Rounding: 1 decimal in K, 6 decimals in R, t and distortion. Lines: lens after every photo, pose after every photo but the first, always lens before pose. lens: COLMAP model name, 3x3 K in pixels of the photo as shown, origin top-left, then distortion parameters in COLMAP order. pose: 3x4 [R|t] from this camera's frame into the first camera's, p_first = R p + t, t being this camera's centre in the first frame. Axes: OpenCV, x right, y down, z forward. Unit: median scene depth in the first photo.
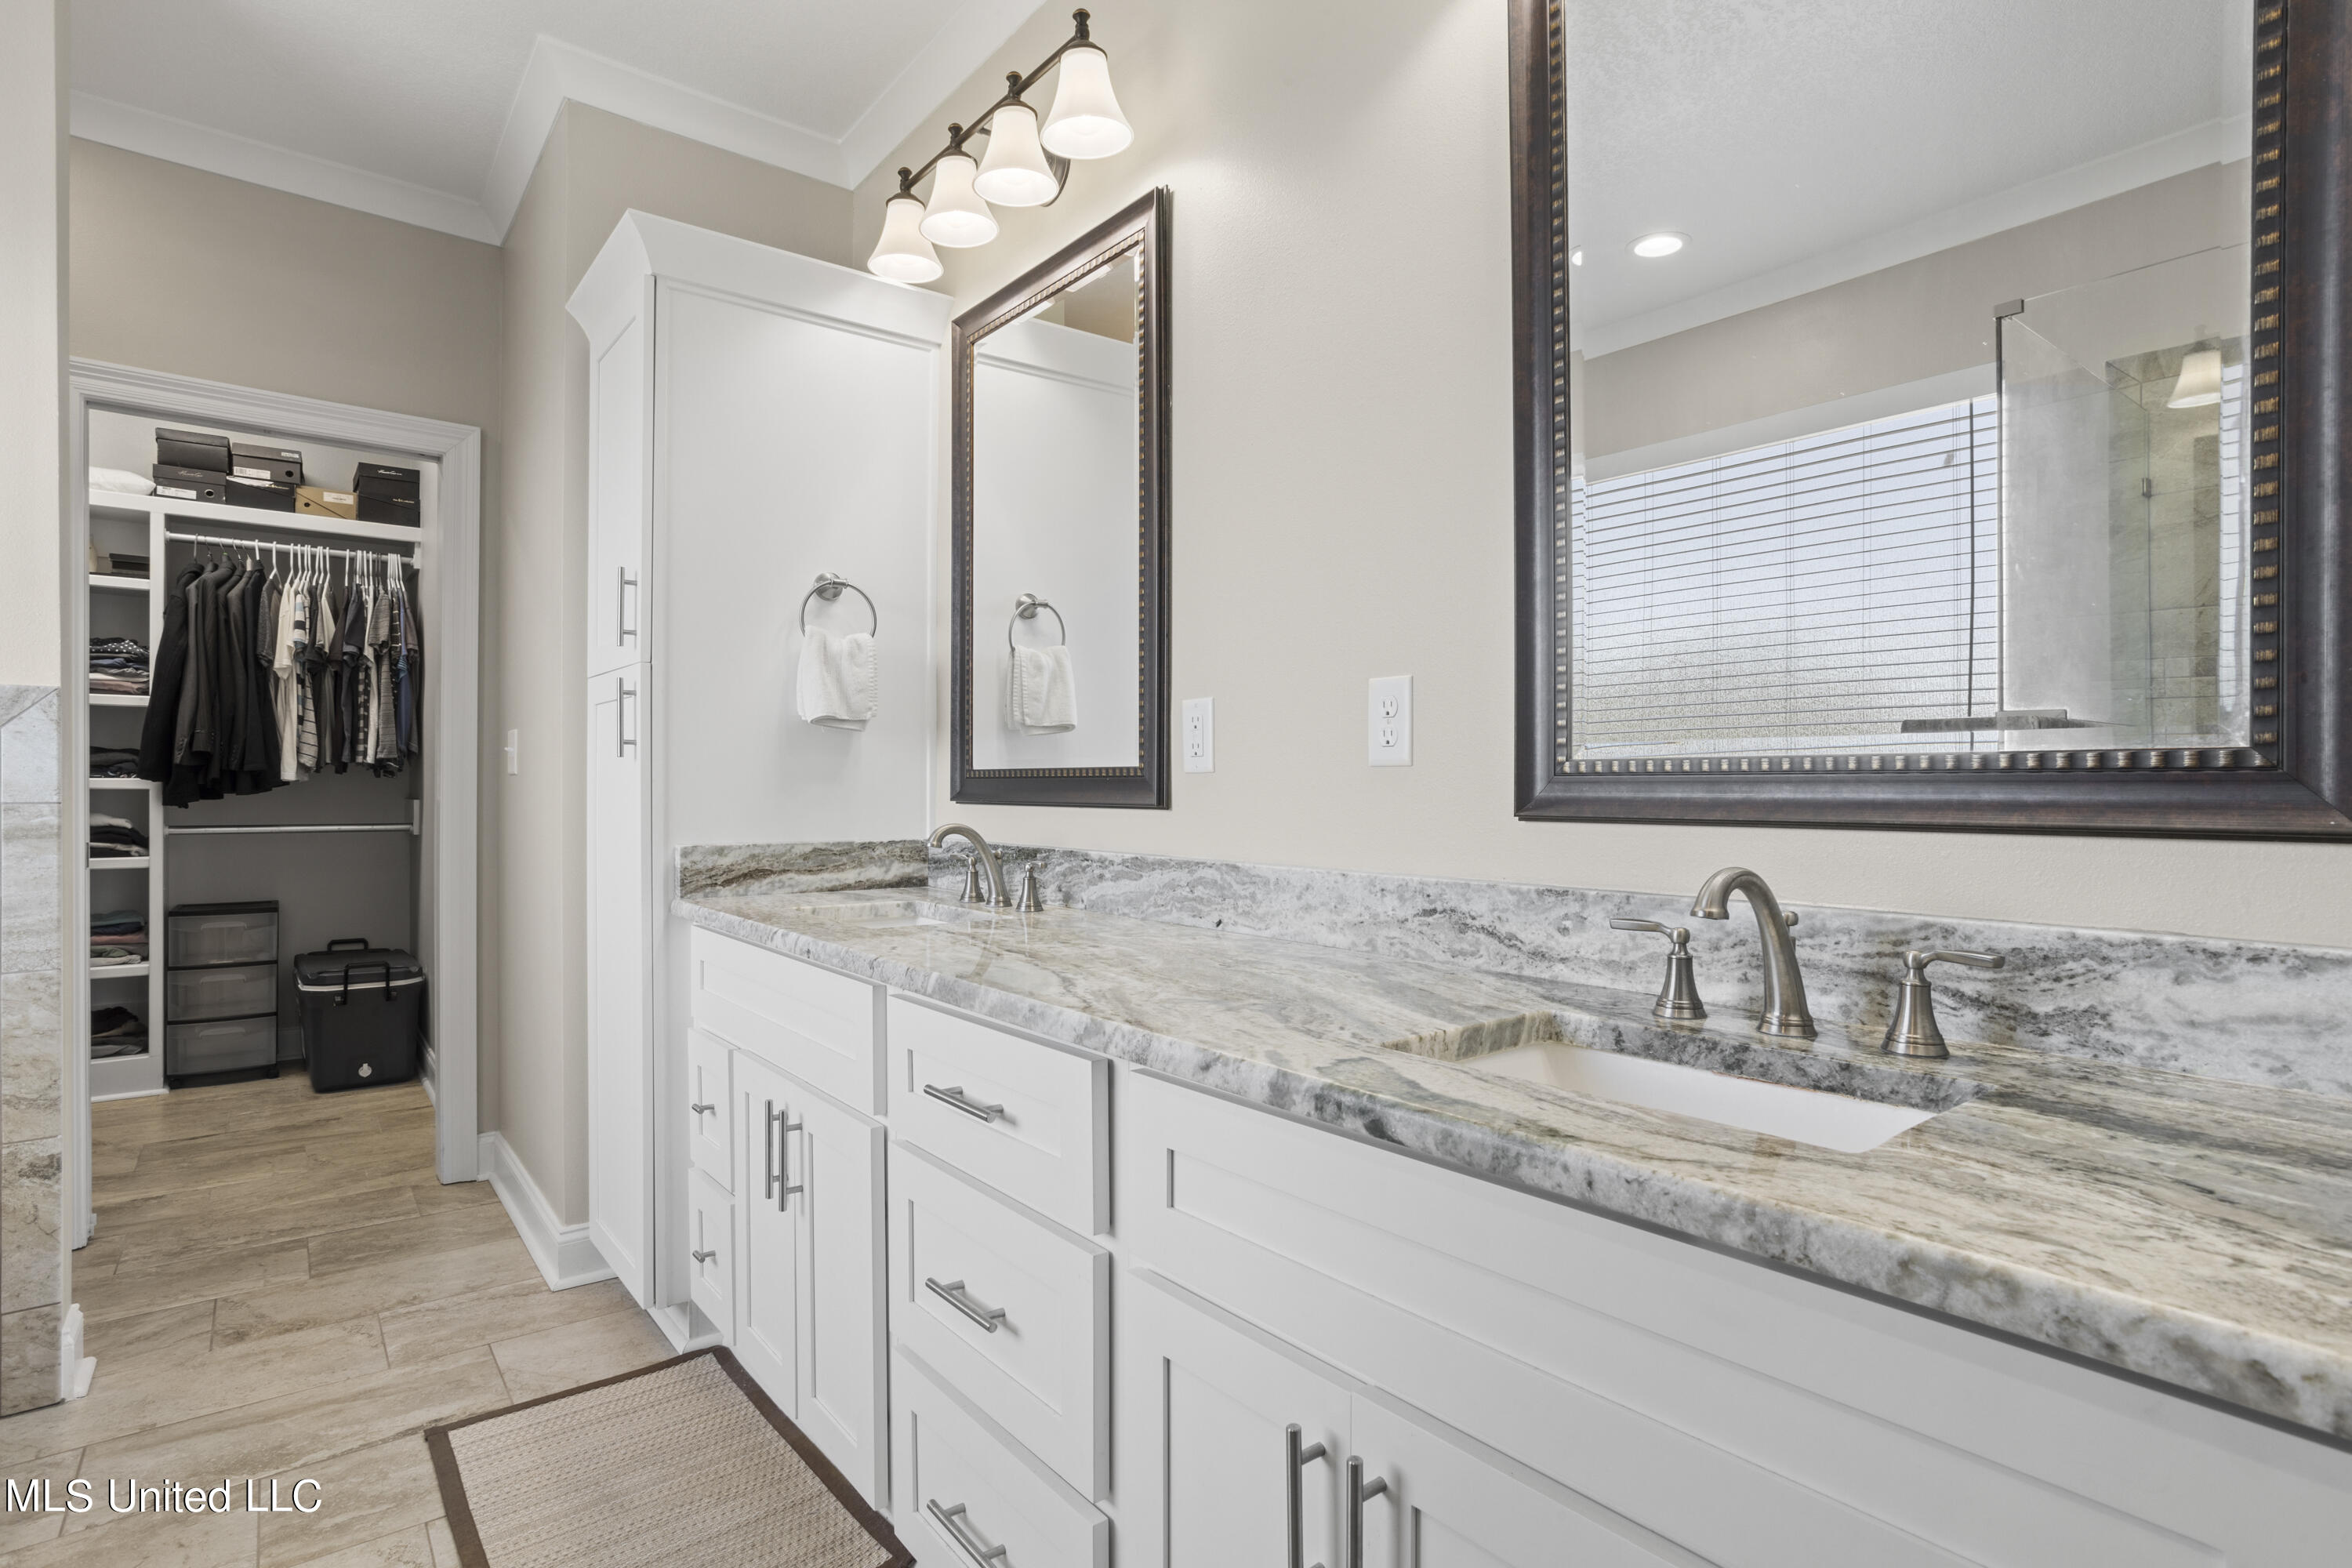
lens RADIAL K [[1183.0, 0, 1182.5], [0, 1183.0, 790.0], [0, 0, 1]] dist [-0.027692, -0.000265]
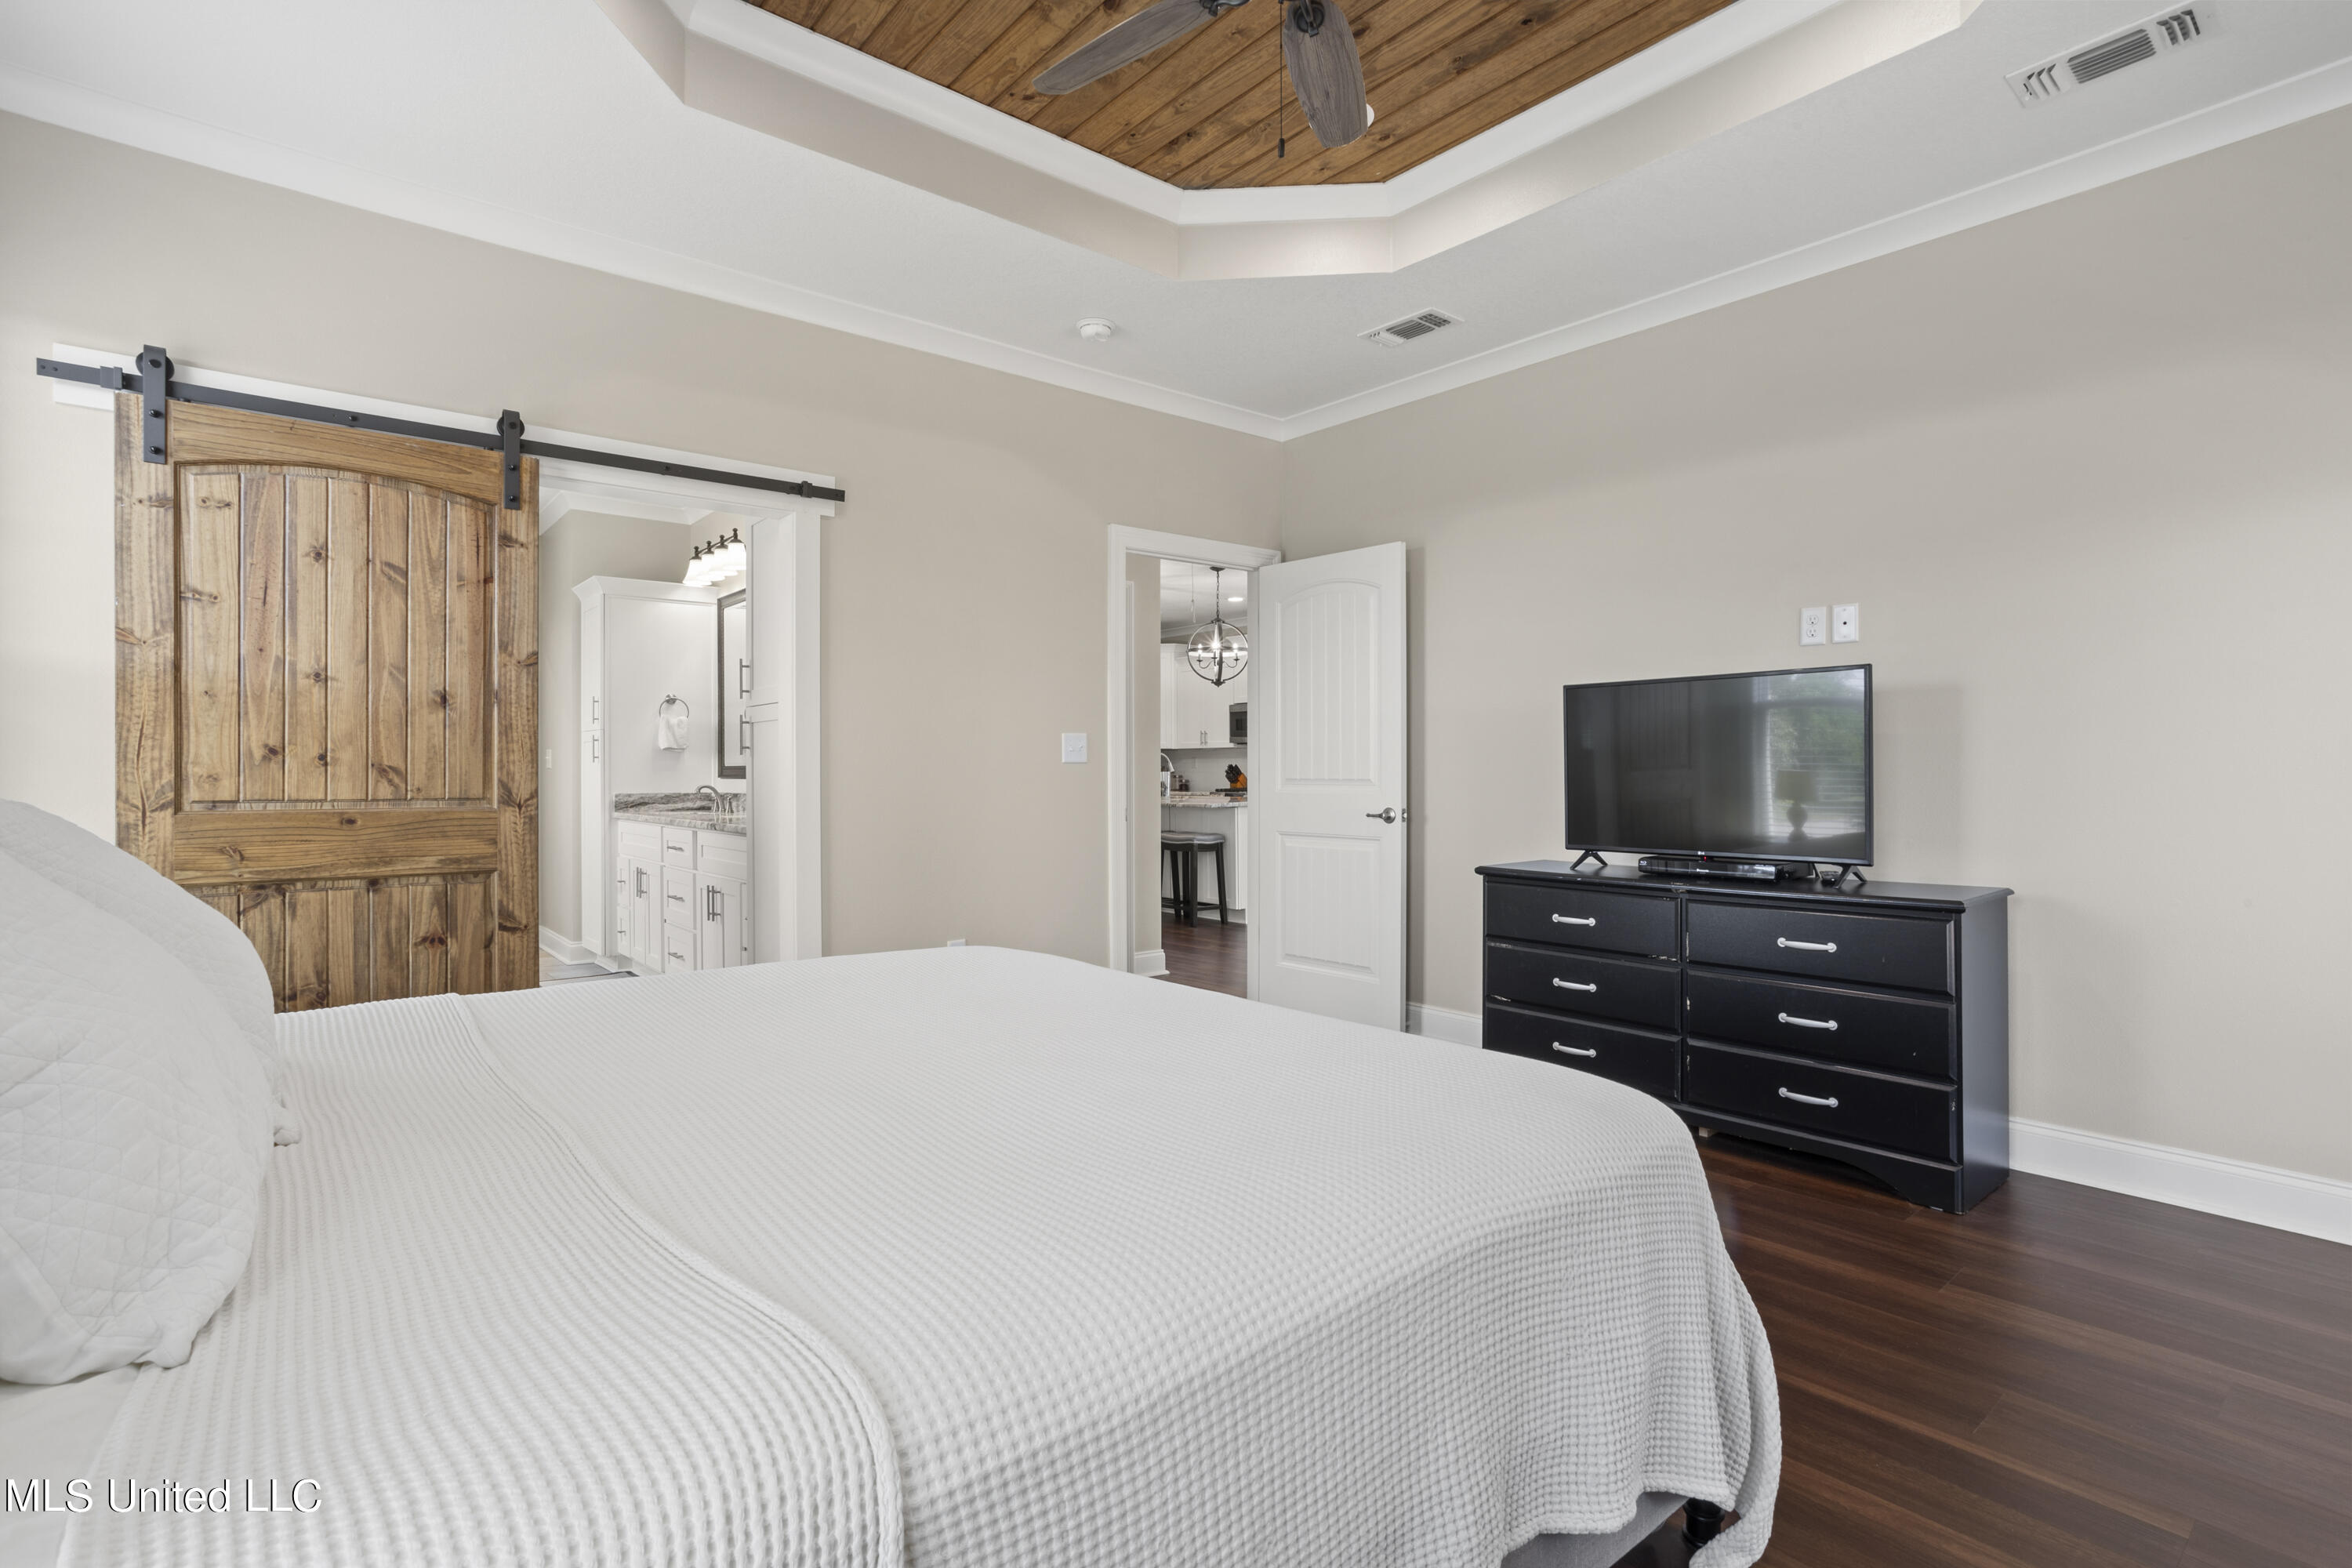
lens RADIAL K [[1130.8, 0, 1169.1], [0, 1130.8, 774.6], [0, 0, 1]] dist [-0.001717, 0.000900]
pose [[0.999905, -0.003160, 0.013379, 0.824894], [0.003061, 0.999968, 0.007414, -0.013923], [-0.013402, -0.007372, 0.999883, -1.646963]]
